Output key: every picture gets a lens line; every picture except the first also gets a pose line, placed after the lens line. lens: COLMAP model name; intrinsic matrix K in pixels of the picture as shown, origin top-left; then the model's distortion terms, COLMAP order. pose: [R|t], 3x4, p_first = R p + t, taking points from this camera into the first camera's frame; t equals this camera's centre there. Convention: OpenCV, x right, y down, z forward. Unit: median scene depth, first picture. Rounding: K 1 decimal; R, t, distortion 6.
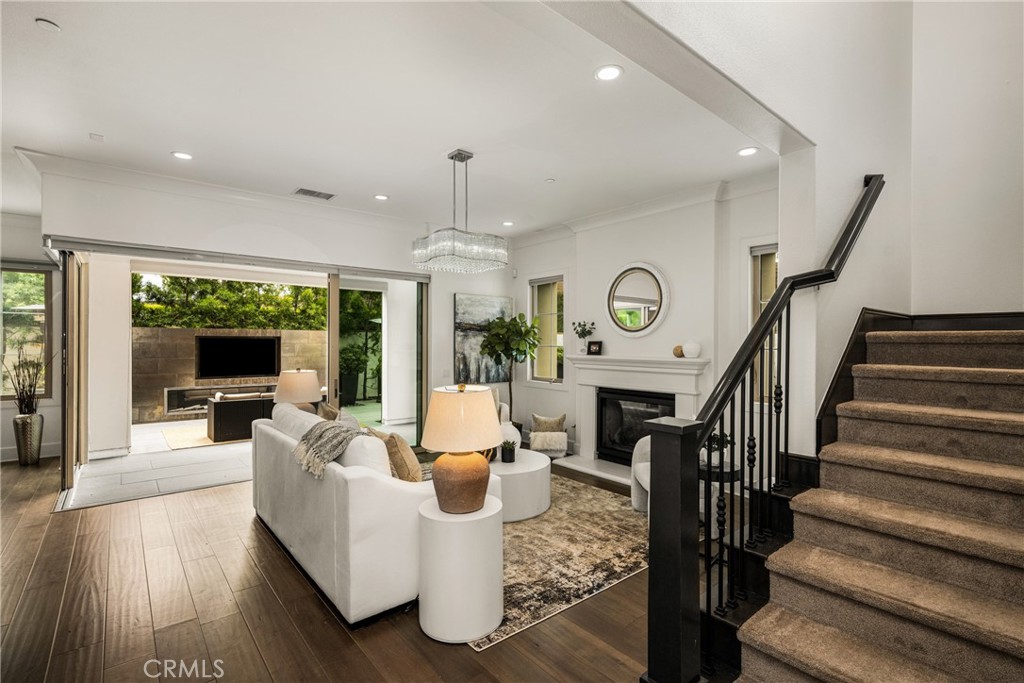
lens RADIAL K [[477.8, 0, 516.9], [0, 477.8, 343.7], [0, 0, 1]] dist [0.003232, 0.000230]
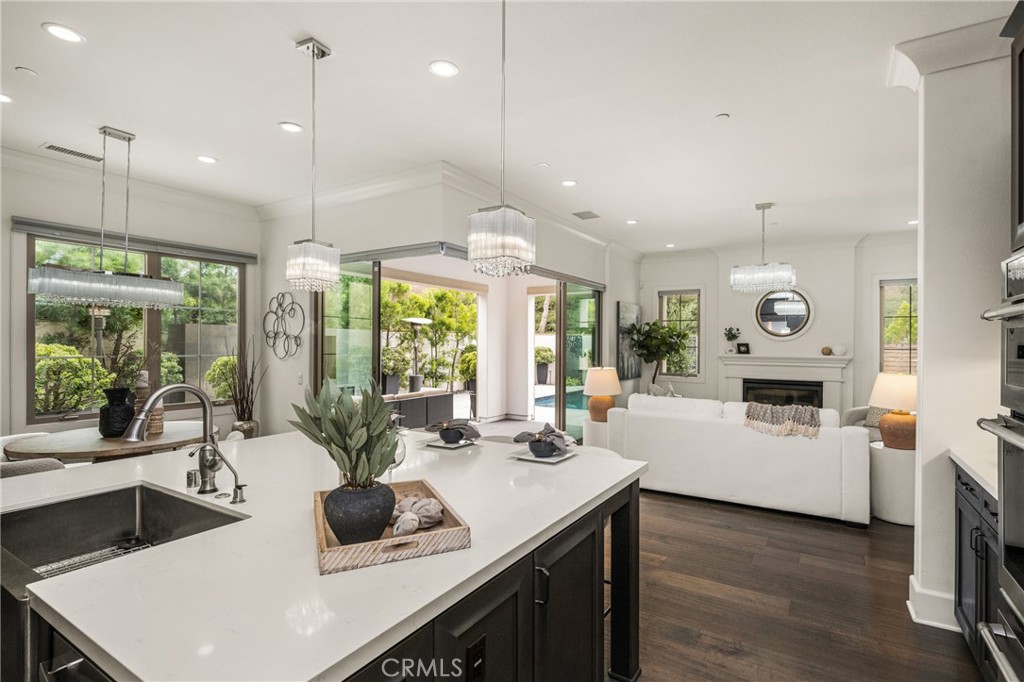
lens RADIAL K [[477.8, 0, 517.5], [0, 477.8, 343.8], [0, 0, 1]] dist [0.003232, 0.000230]
pose [[0.943699, 0.000385, 0.330806, -0.816826], [-0.001900, 0.999989, 0.004255, -0.007915], [-0.330801, -0.004644, 0.943689, -0.013567]]
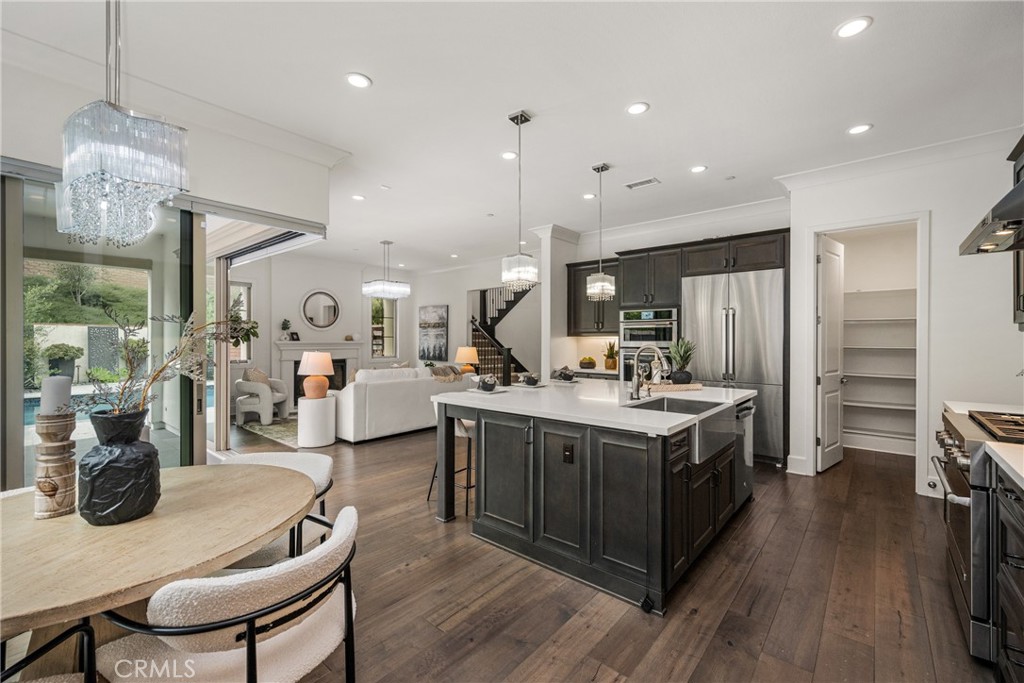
lens RADIAL K [[409.3, 0, 513.5], [0, 409.3, 338.5], [0, 0, 1]] dist [0.002769, 0.000310]
pose [[-0.143204, -0.006996, 0.989668, -1.281959], [-0.005294, 0.999966, 0.006303, 0.003011], [-0.989679, -0.004337, -0.143236, 0.455716]]
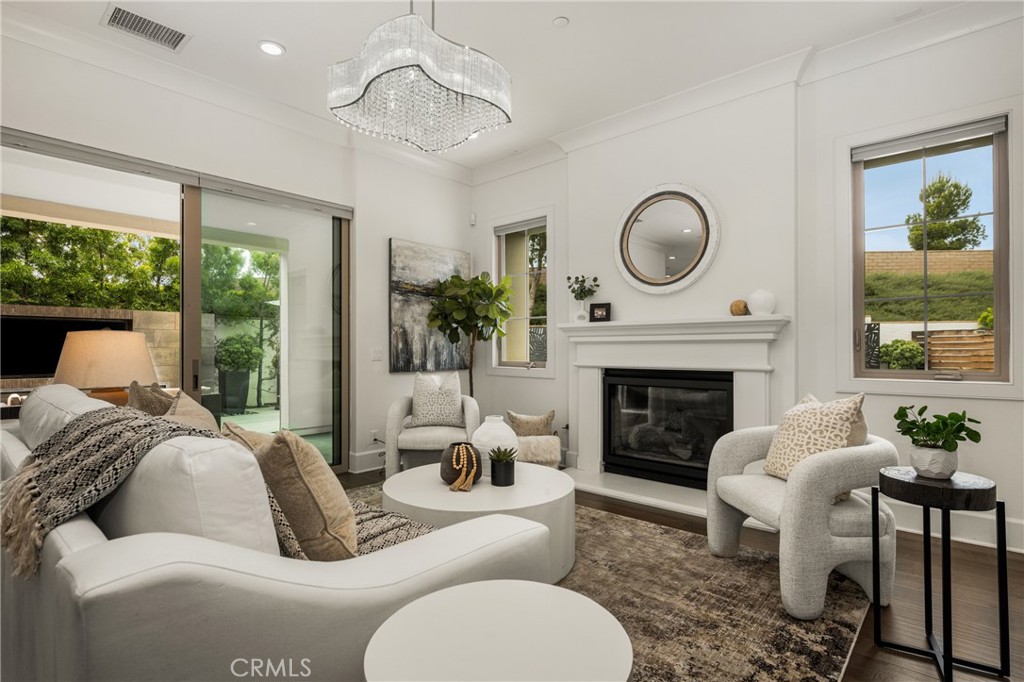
lens RADIAL K [[517.2, 0, 517.2], [0, 517.2, 346.7], [0, 0, 1]] dist [0.001647, 0.000971]
pose [[0.989437, -0.006005, 0.144839, -0.064156], [0.006434, 0.999976, -0.002494, 0.058228], [-0.144820, 0.003400, 0.989452, 0.267510]]
